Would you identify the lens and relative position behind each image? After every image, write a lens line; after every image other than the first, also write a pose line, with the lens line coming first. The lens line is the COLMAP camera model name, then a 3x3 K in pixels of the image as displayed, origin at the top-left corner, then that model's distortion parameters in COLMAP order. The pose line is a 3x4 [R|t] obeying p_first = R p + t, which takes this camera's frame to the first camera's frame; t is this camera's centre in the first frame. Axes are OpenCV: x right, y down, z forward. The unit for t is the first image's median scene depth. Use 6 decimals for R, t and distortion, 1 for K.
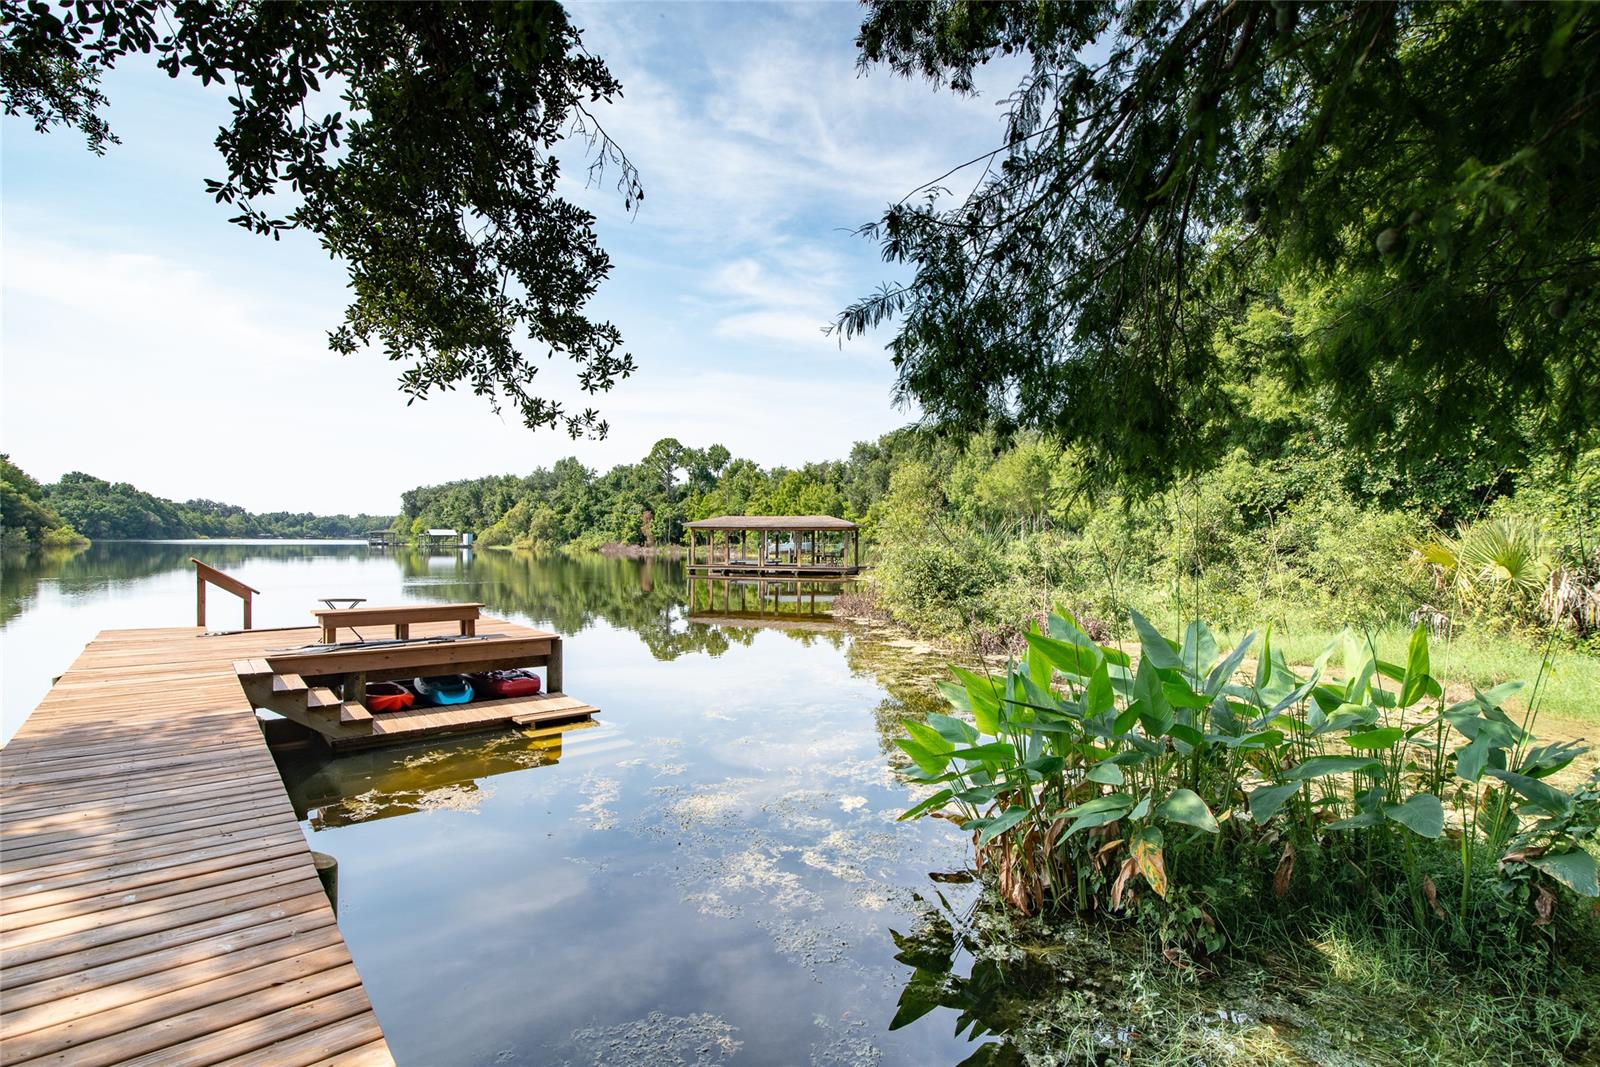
lens RADIAL K [[756.6, 0, 798.0], [0, 756.6, 546.9], [0, 0, 1]] dist [-0.012540, -0.000534]
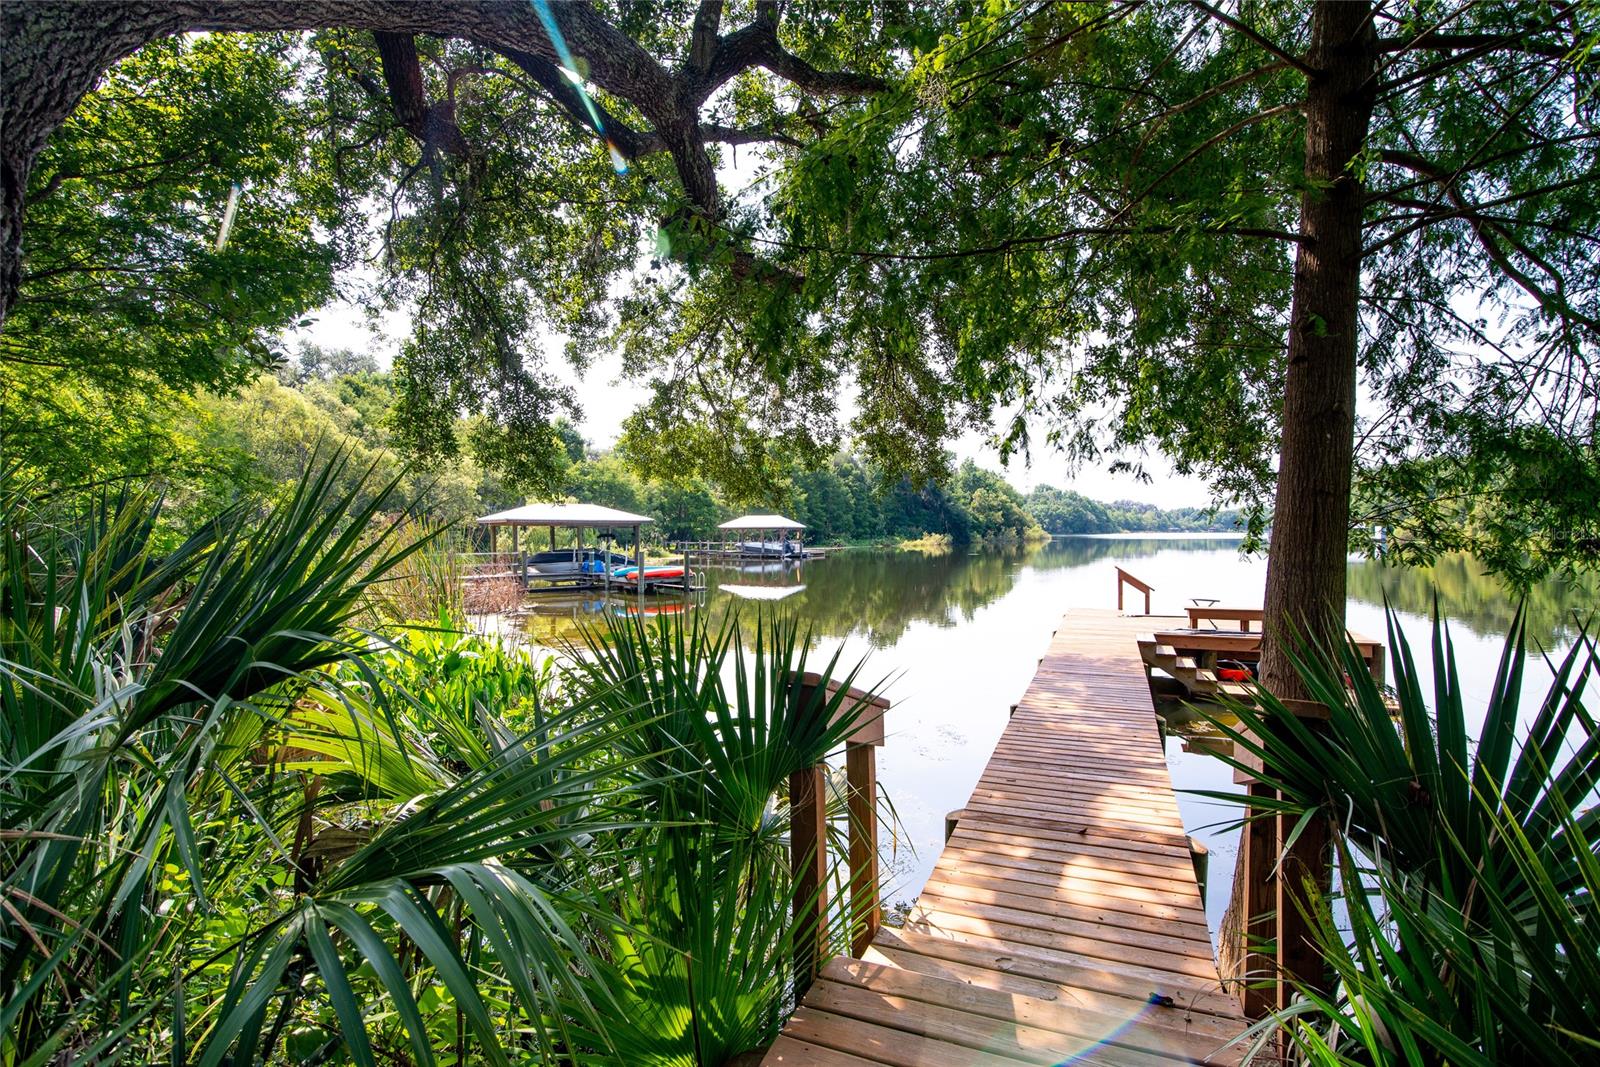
lens RADIAL K [[752.1, 0, 800.0], [0, 752.1, 533.5], [0, 0, 1]] dist [-0.000906, -0.000006]
pose [[0.472425, -0.007923, -0.881336, 0.023557], [0.001856, 0.999966, -0.007995, -0.003657], [0.881369, 0.002142, 0.472423, -0.028514]]
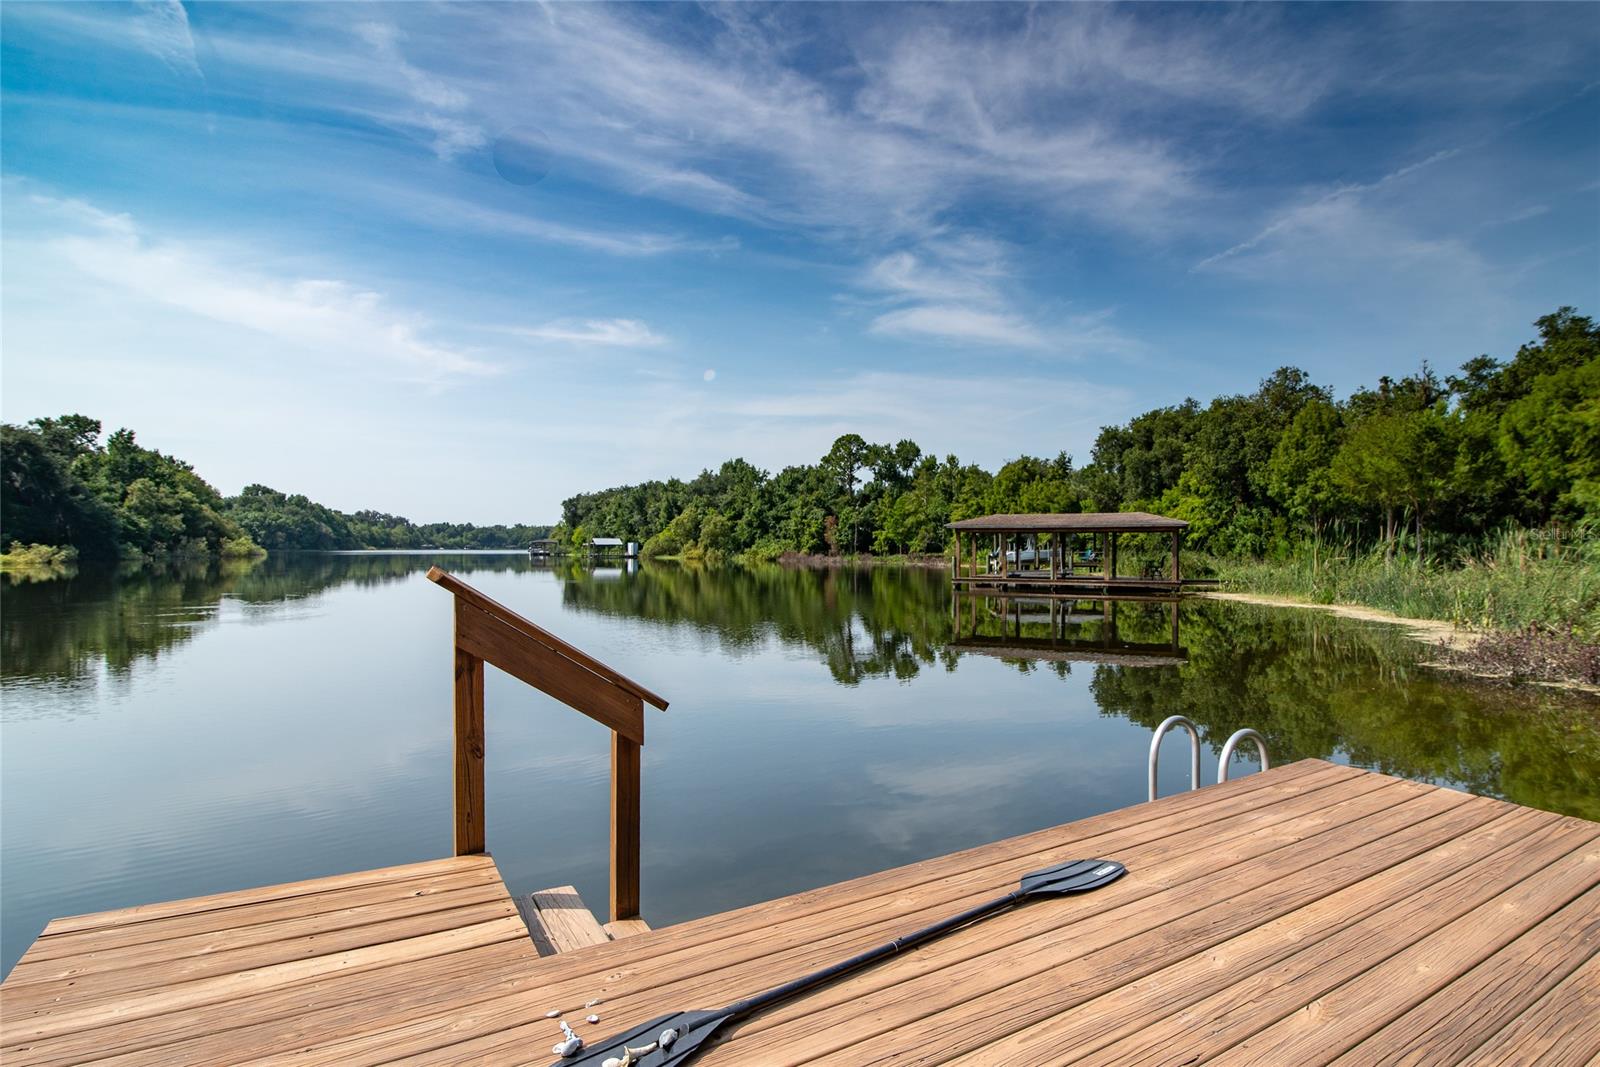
lens RADIAL K [[797.5, 0, 846.6], [0, 797.5, 524.5], [0, 0, 1]] dist [-0.012400, 0.000762]
pose [[0.991642, -0.007790, -0.128781, -0.056855], [0.002559, 0.999166, -0.040741, 0.000940], [0.128991, 0.040071, 0.990836, 0.069733]]
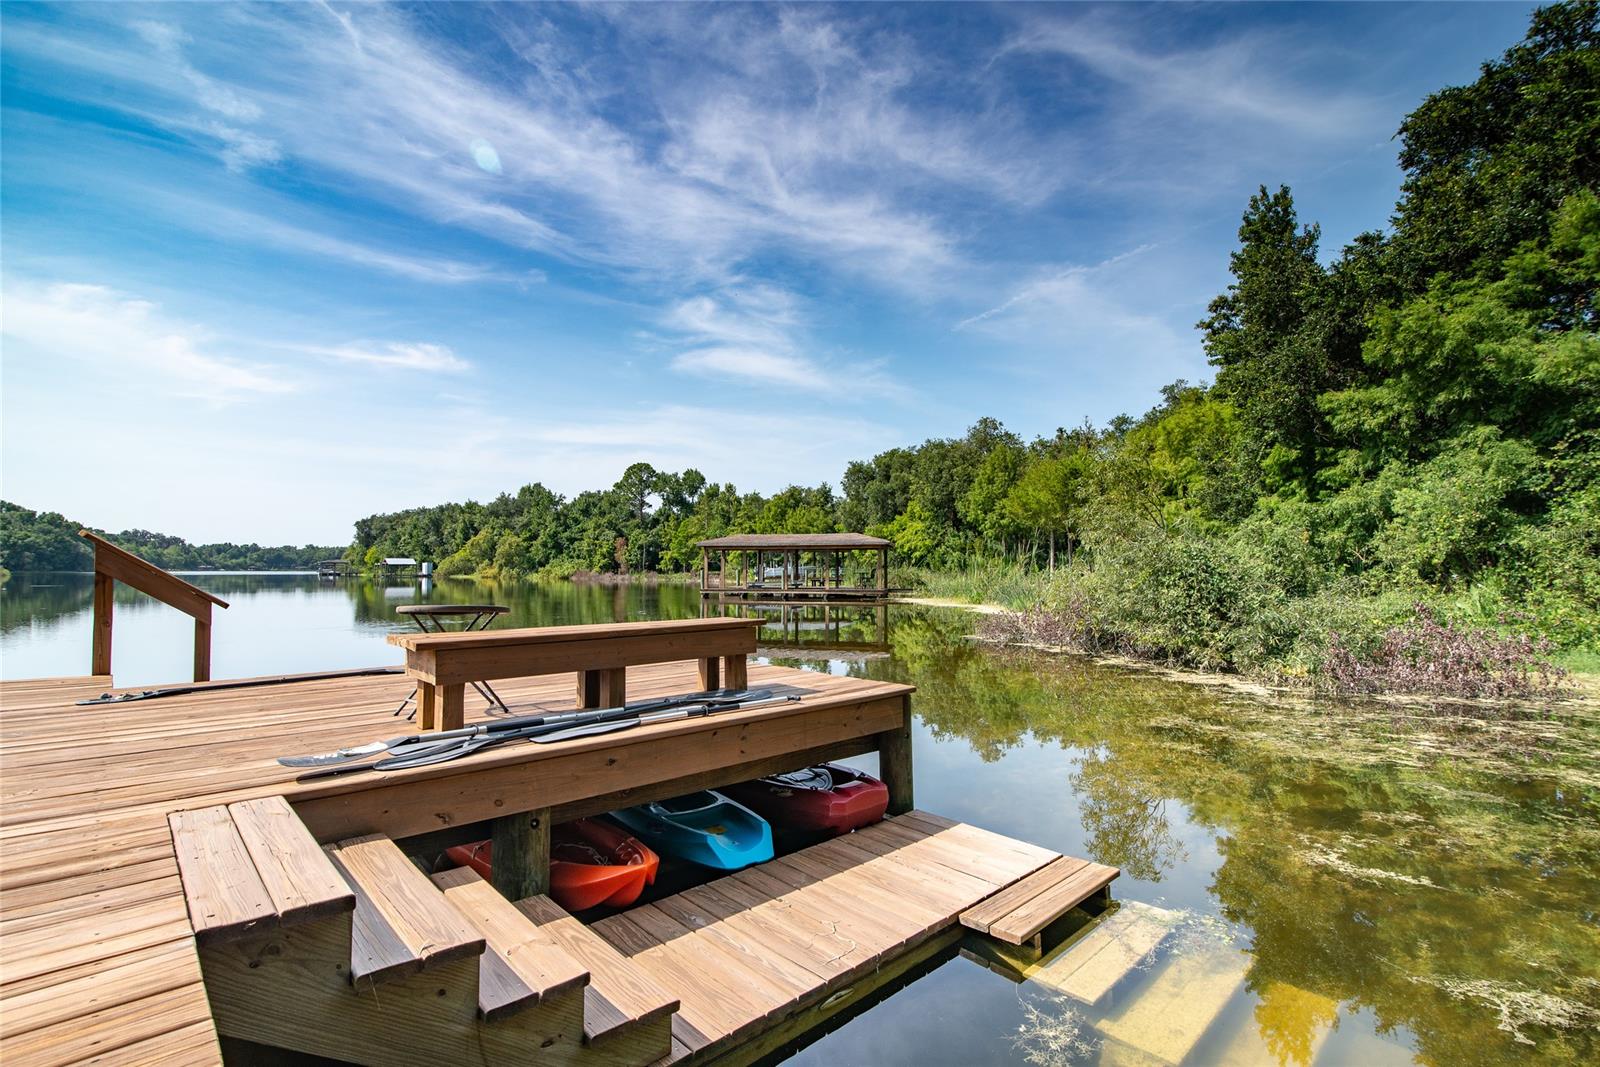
lens RADIAL K [[736.8, 0, 794.9], [0, 736.8, 536.1], [0, 0, 1]] dist [-0.015433, 0.001482]
pose [[0.997993, -0.003480, 0.063234, -0.034869], [0.006973, 0.998457, -0.055097, 0.004247], [-0.062945, 0.055427, 0.996477, 0.046012]]
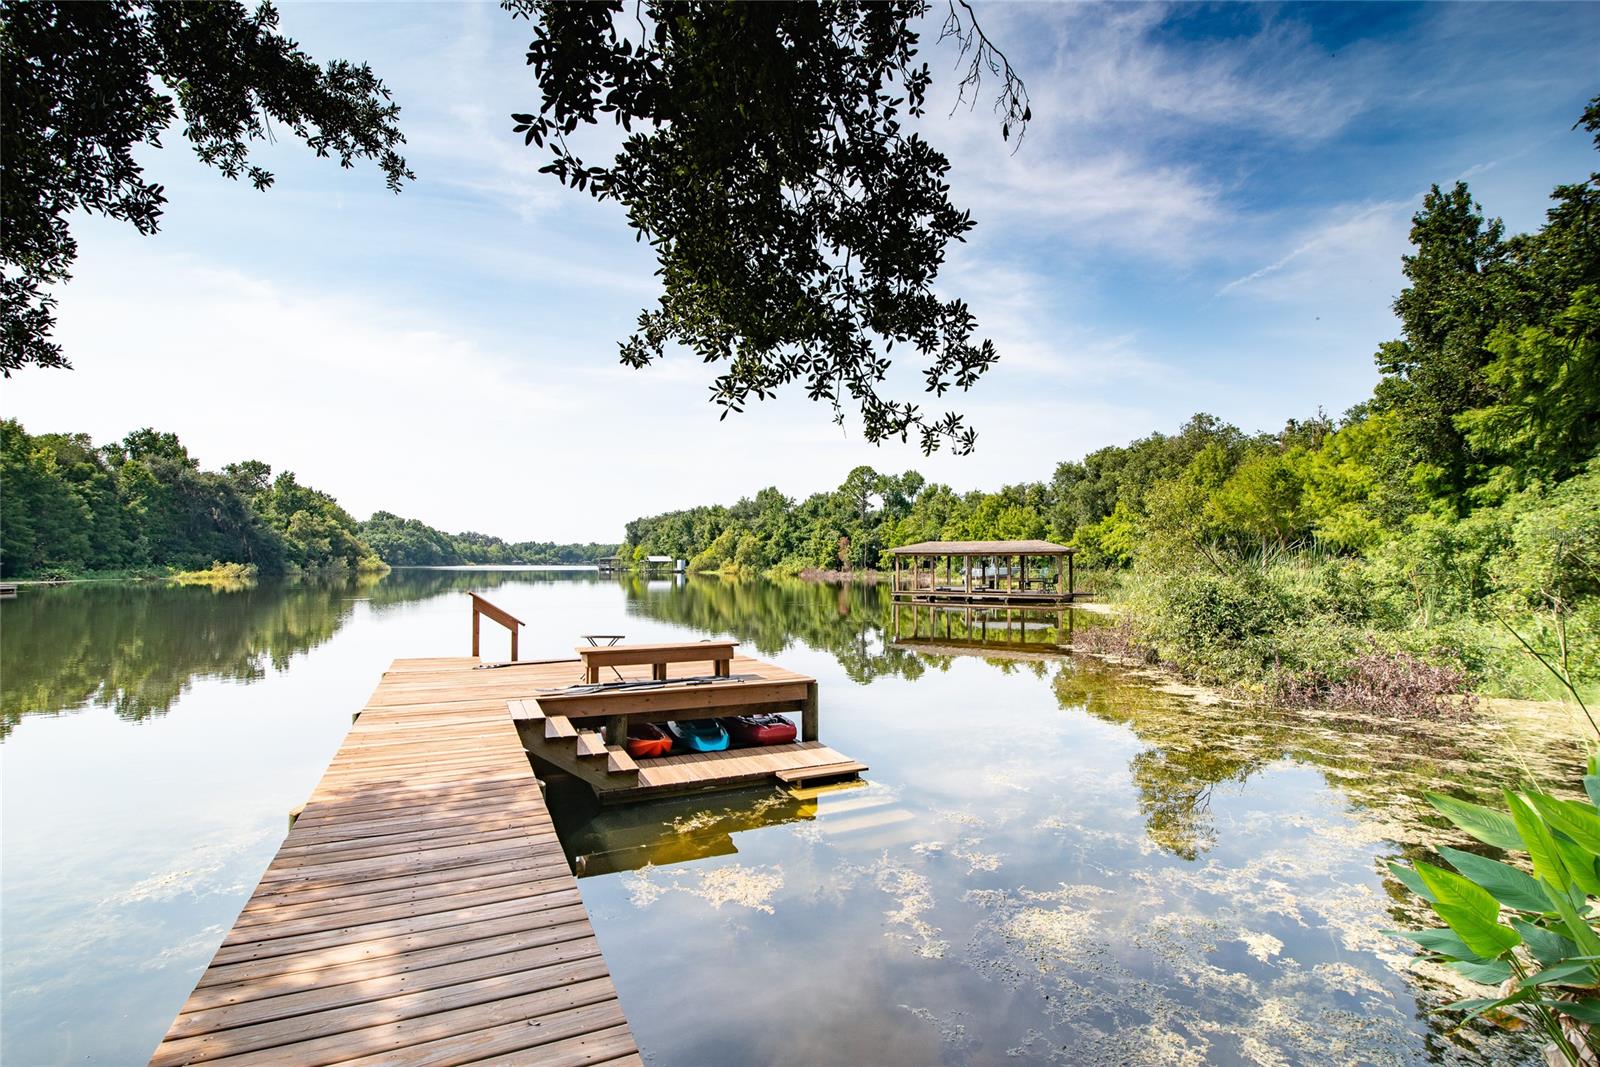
lens RADIAL K [[736.7, 0, 799.4], [0, 736.7, 549.5], [0, 0, 1]] dist [-0.014820, 0.000126]
pose [[0.968994, -0.009607, -0.246898, -0.009419], [0.002489, 0.999573, -0.029126, -0.001112], [0.247072, 0.027609, 0.968604, 0.010460]]
